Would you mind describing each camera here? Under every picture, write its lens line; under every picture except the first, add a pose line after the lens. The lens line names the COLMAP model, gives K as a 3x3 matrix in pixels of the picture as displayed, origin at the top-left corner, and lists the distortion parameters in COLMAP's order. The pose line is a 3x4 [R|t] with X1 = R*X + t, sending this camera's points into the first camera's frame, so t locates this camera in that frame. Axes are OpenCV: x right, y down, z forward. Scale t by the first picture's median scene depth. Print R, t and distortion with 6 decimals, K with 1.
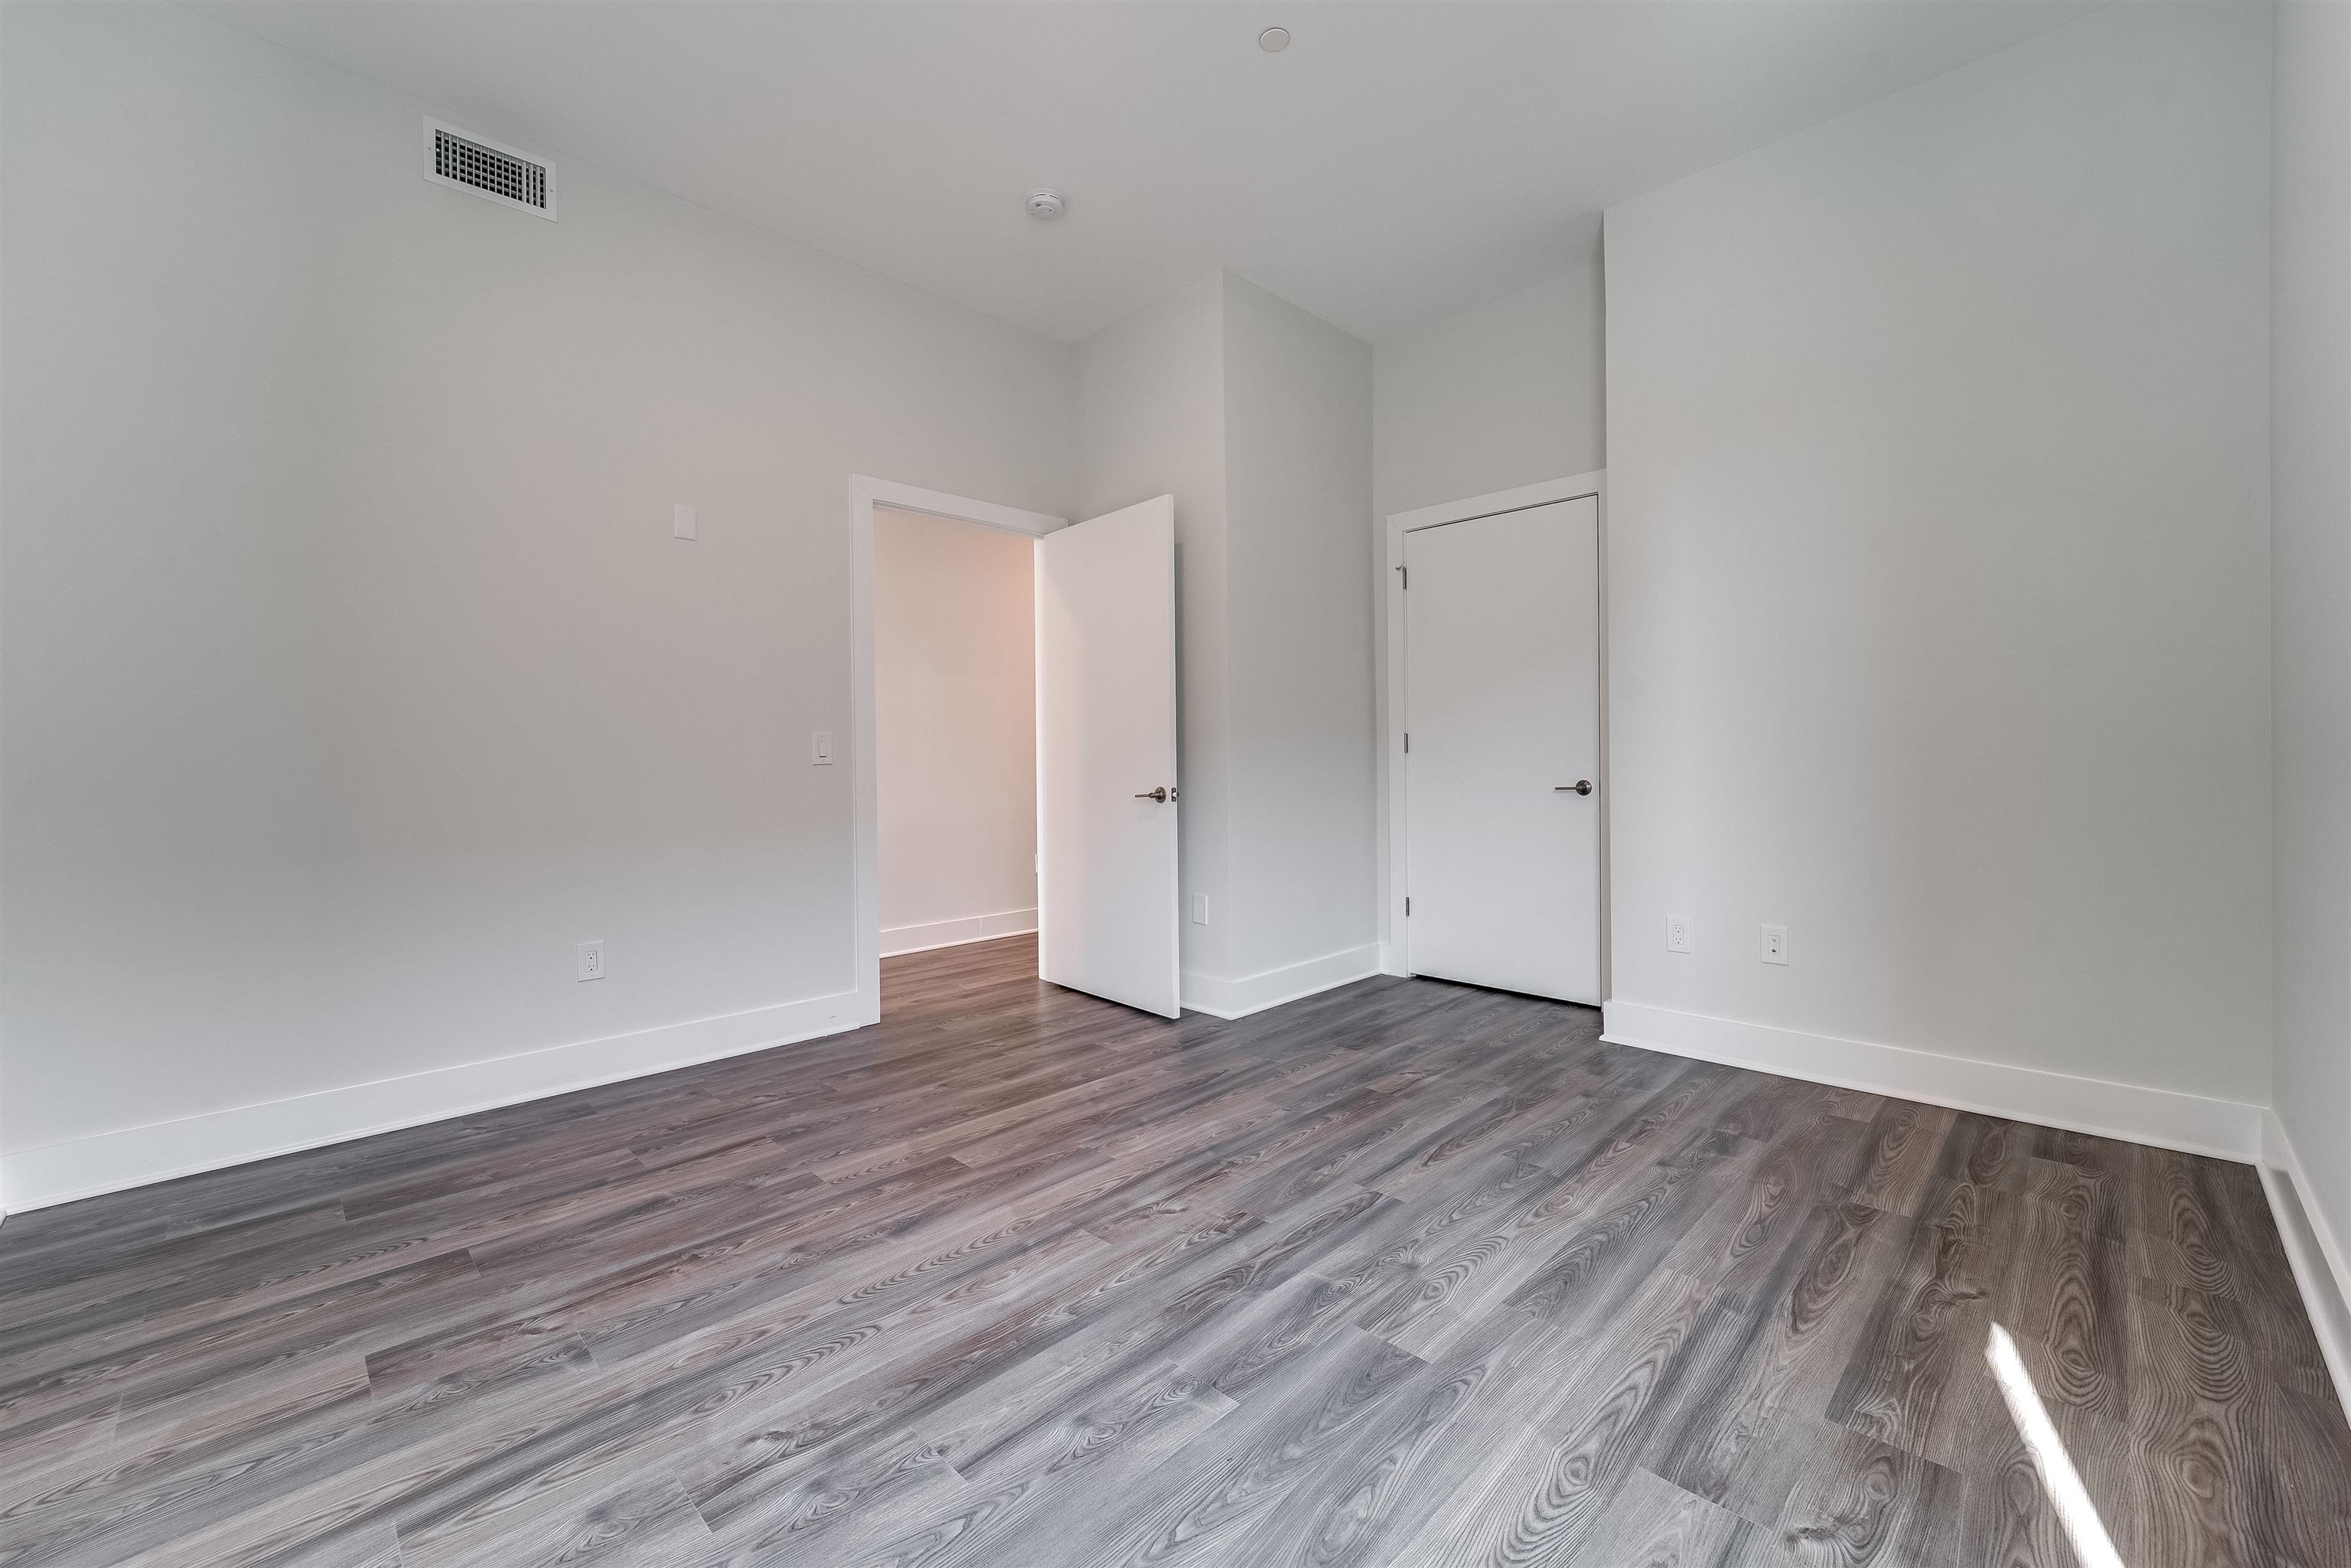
lens RADIAL K [[940.5, 0, 1177.6], [0, 940.5, 748.4], [0, 0, 1]] dist [-0.006264, -0.000458]
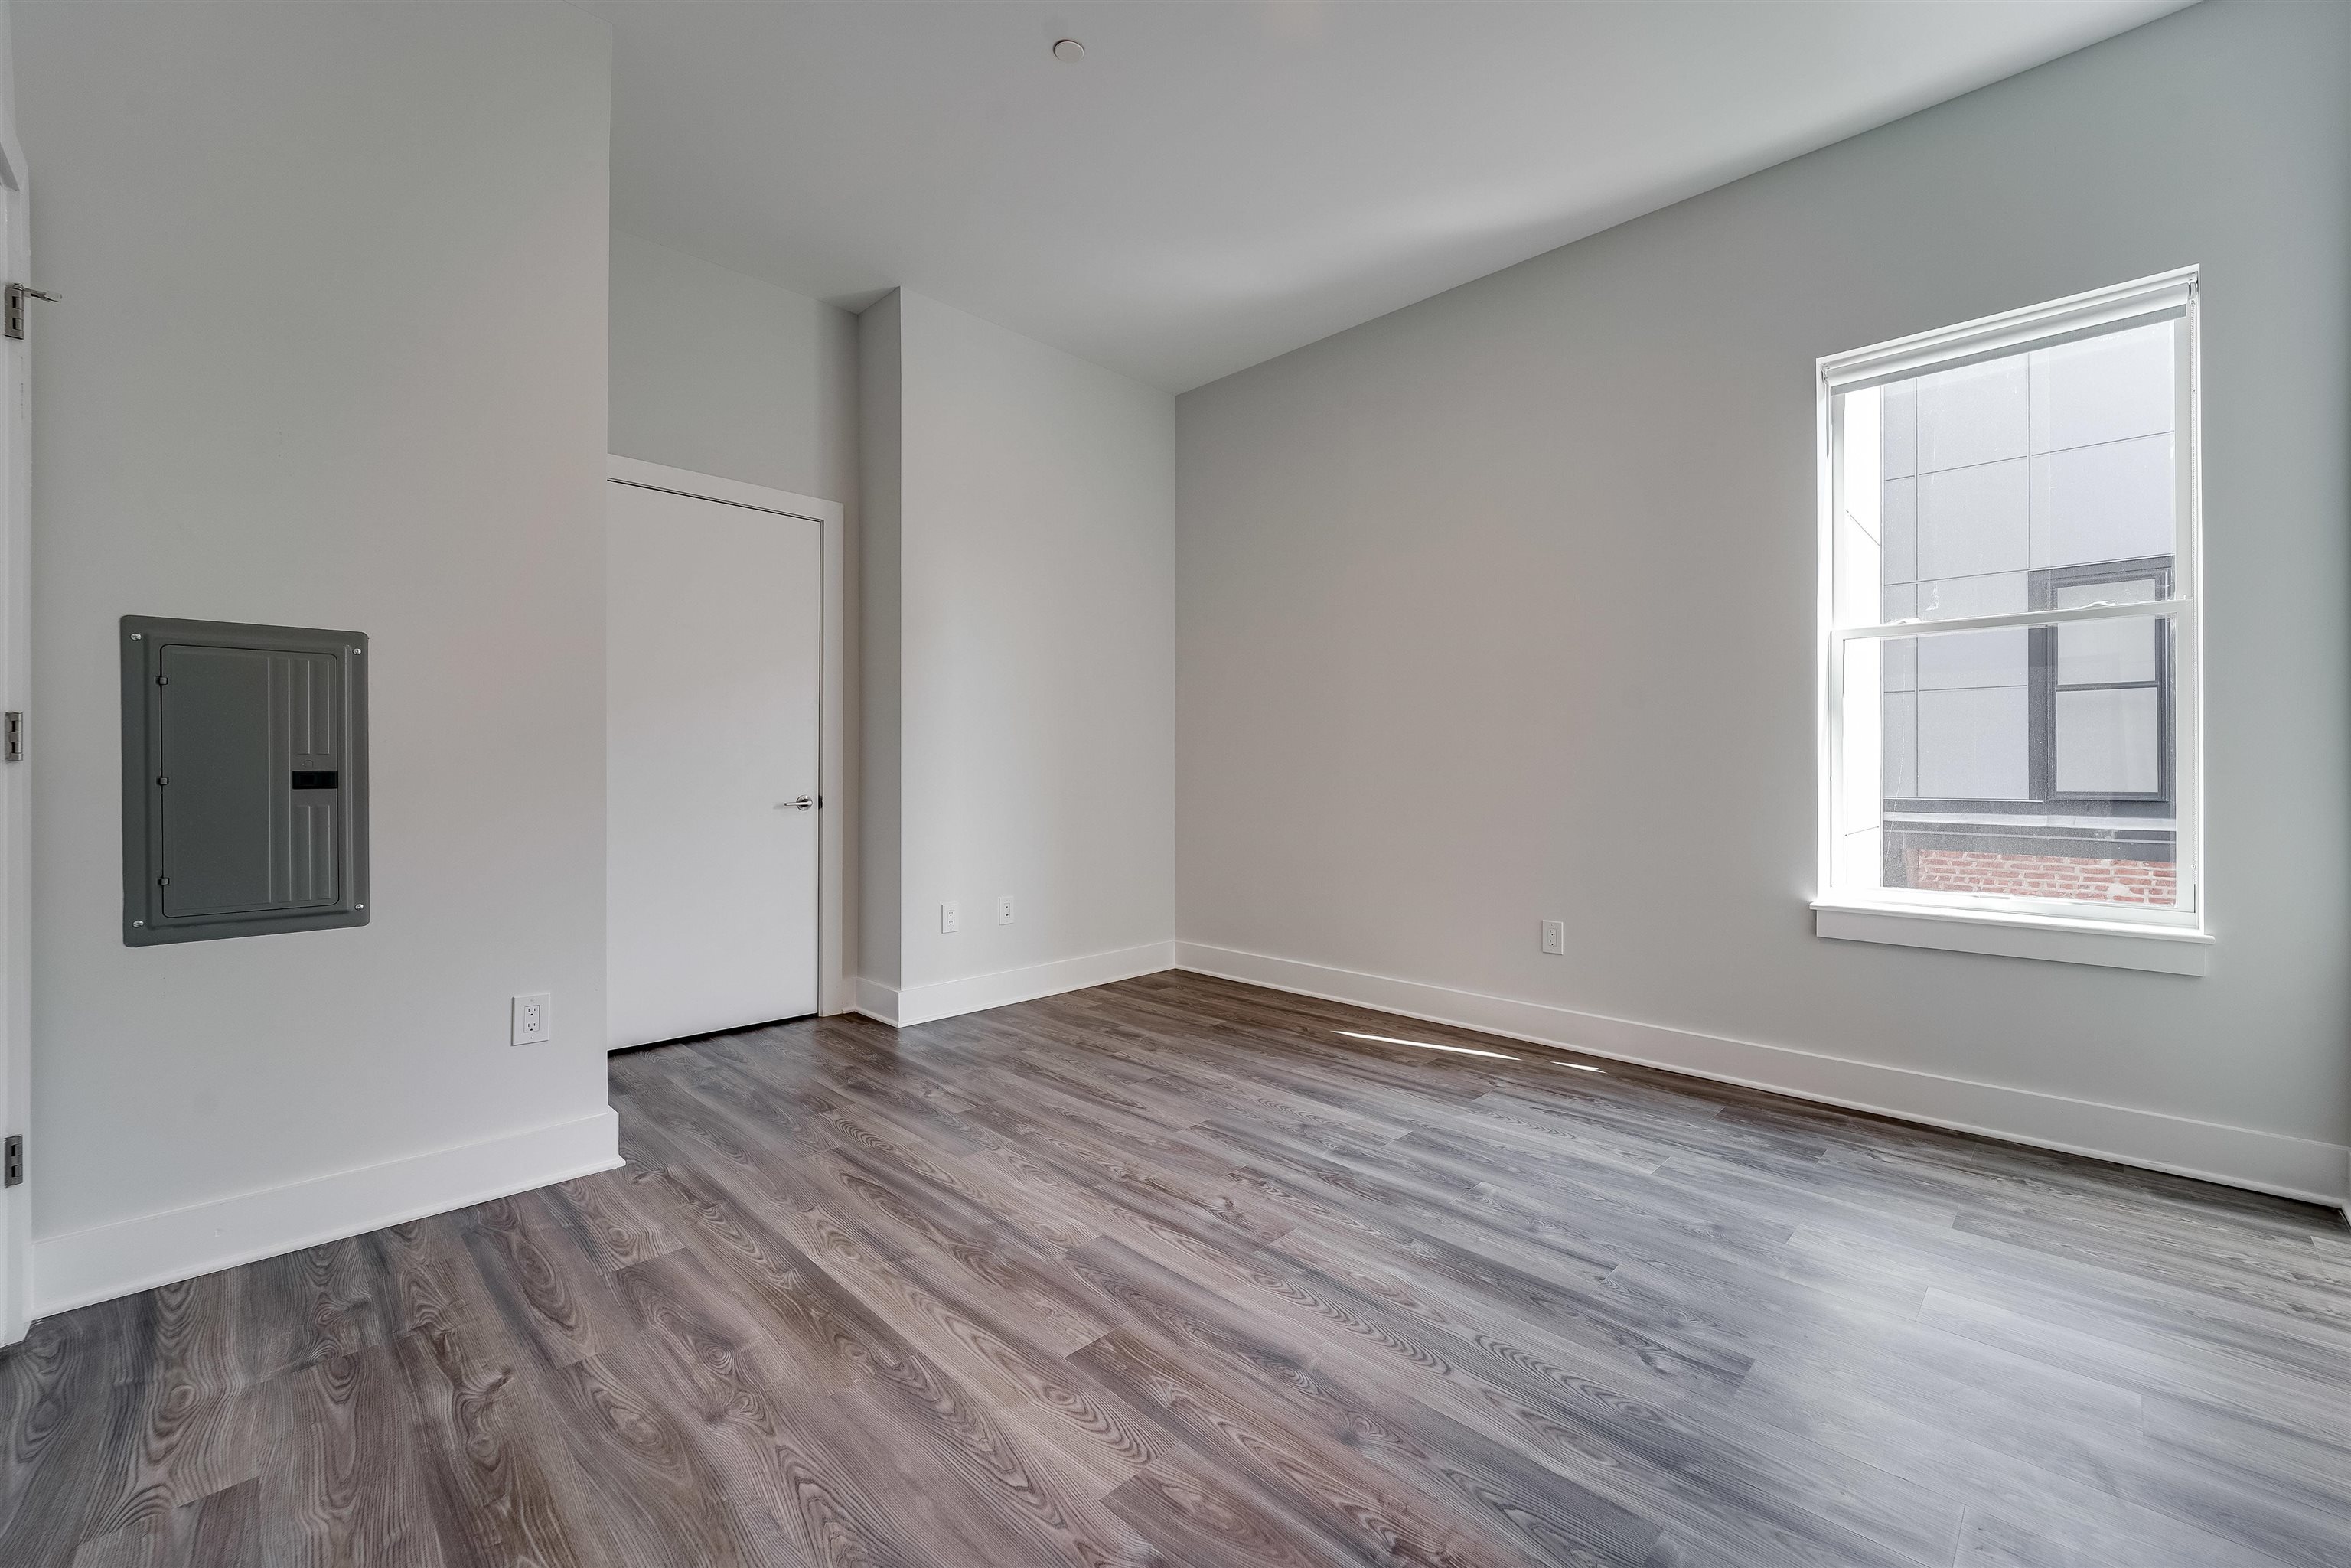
lens RADIAL K [[940.5, 0, 1177.6], [0, 940.5, 748.4], [0, 0, 1]] dist [-0.006264, -0.000458]
pose [[0.000214, 0.033888, 0.999426, -1.006757], [-0.010108, 0.999375, -0.033884, 0.018719], [-0.999949, -0.010095, 0.000556, 0.994619]]
